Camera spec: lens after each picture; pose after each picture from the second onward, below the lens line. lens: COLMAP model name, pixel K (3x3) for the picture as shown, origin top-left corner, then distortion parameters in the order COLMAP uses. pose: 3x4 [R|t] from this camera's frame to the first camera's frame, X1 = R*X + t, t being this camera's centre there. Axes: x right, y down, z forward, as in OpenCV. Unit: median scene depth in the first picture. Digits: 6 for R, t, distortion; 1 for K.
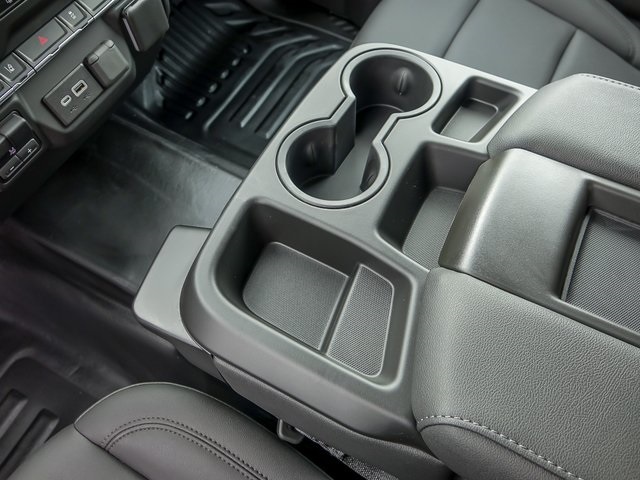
lens RADIAL K [[487.5, 0, 309.3], [0, 487.5, 239.8], [0, 0, 1]] dist [-0.010083, -0.010491]
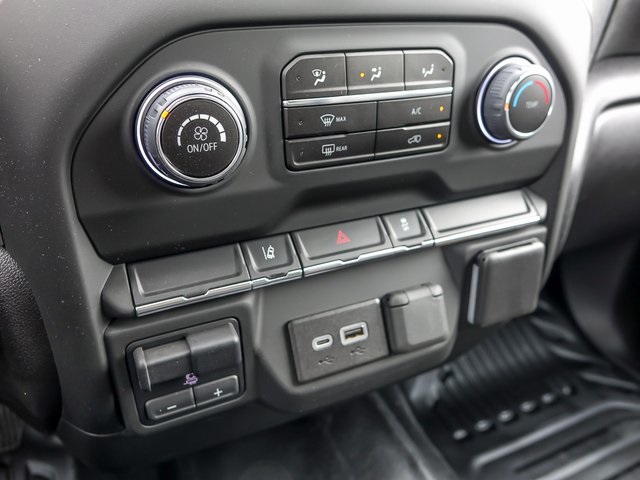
lens RADIAL K [[486.0, 0, 319.6], [0, 486.0, 230.6], [0, 0, 1]] dist [-0.005299, 0.001002]
pose [[0.796991, 0.265006, -0.542750, -0.223598], [-0.531217, 0.735179, -0.421094, -0.137437], [0.287426, 0.623926, 0.726707, 0.488185]]
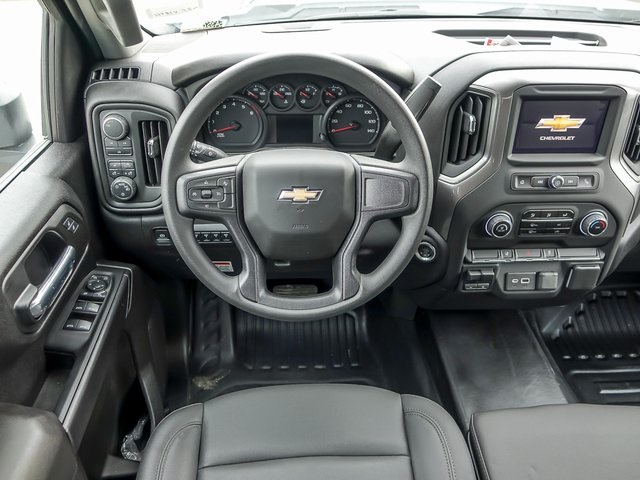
lens RADIAL K [[486.0, 0, 319.6], [0, 486.0, 230.6], [0, 0, 1]] dist [-0.005299, 0.001002]
pose [[0.523201, 0.470576, -0.710506, 0.336980], [-0.754191, 0.643875, -0.128924, 0.387107], [0.396809, 0.603310, 0.691780, -0.698270]]
